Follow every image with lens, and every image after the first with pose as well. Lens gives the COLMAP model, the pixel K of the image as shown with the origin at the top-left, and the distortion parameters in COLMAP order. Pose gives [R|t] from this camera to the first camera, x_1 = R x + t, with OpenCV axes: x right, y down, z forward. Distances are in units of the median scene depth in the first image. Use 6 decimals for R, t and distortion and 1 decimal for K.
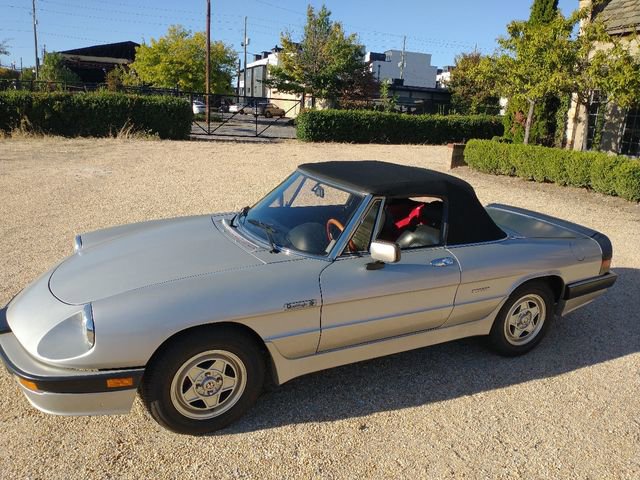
lens RADIAL K [[517.7, 0, 320.0], [0, 517.7, 240.0], [0, 0, 1]] dist [0.035420, -0.086763]
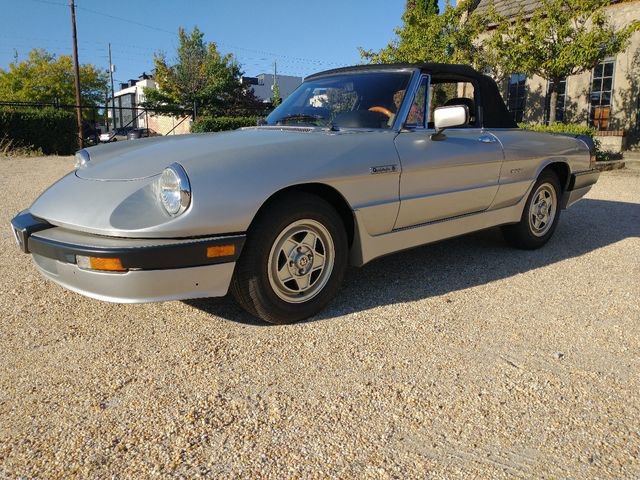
lens RADIAL K [[519.1, 0, 320.5], [0, 519.1, 233.6], [0, 0, 1]] dist [0.040706, -0.093388]
pose [[0.969829, -0.097945, 0.223246, -0.065923], [0.111695, 0.992494, -0.049791, 0.048696], [-0.216694, 0.073224, 0.973490, 0.020110]]
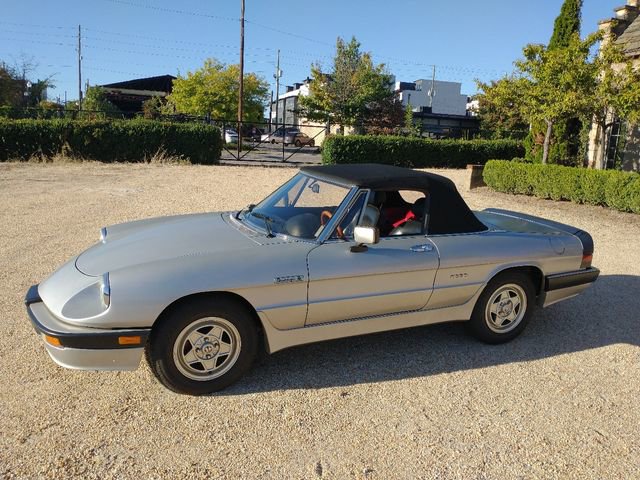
lens RADIAL K [[519.1, 0, 320.5], [0, 519.1, 233.6], [0, 0, 1]] dist [0.040706, -0.093388]
pose [[0.998196, 0.002110, -0.059999, 0.018224], [-0.006113, 0.997760, -0.066613, 0.017416], [0.059724, 0.066859, 0.995973, -0.025642]]
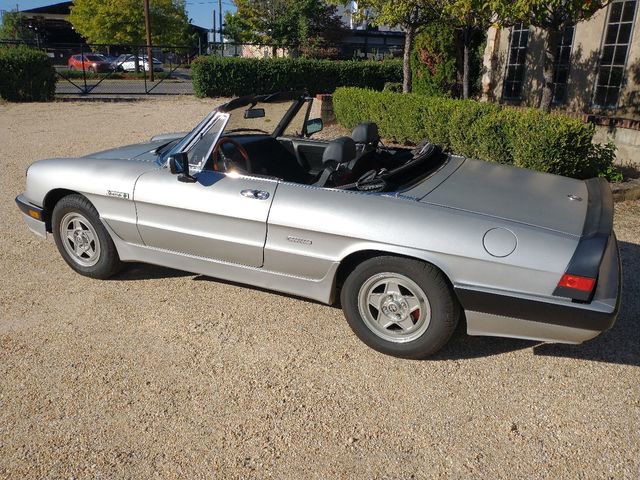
lens RADIAL K [[519.1, 0, 320.5], [0, 519.1, 233.6], [0, 0, 1]] dist [0.040706, -0.093388]
pose [[0.999269, -0.029865, -0.023851, 0.239525], [0.031455, 0.997097, 0.069343, -0.031090], [0.021711, -0.070043, 0.997308, 0.199866]]
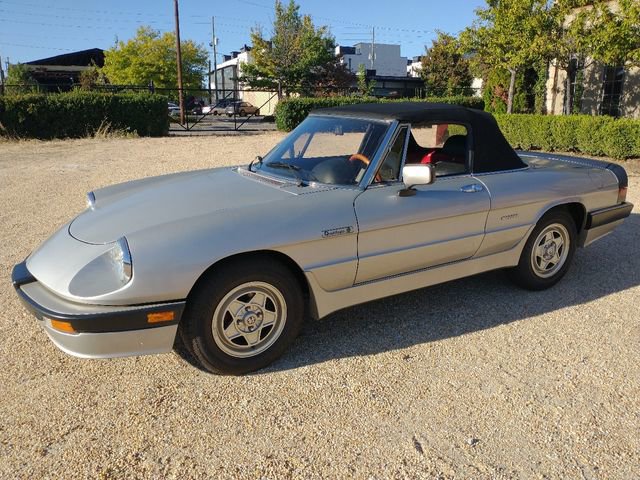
lens RADIAL K [[517.7, 0, 320.0], [0, 517.7, 240.0], [0, 0, 1]] dist [0.035420, -0.086763]
pose [[0.997000, -0.068167, 0.036651, -0.019009], [0.068067, 0.997673, 0.003985, 0.023716], [-0.036838, -0.001478, 0.999320, 0.005860]]
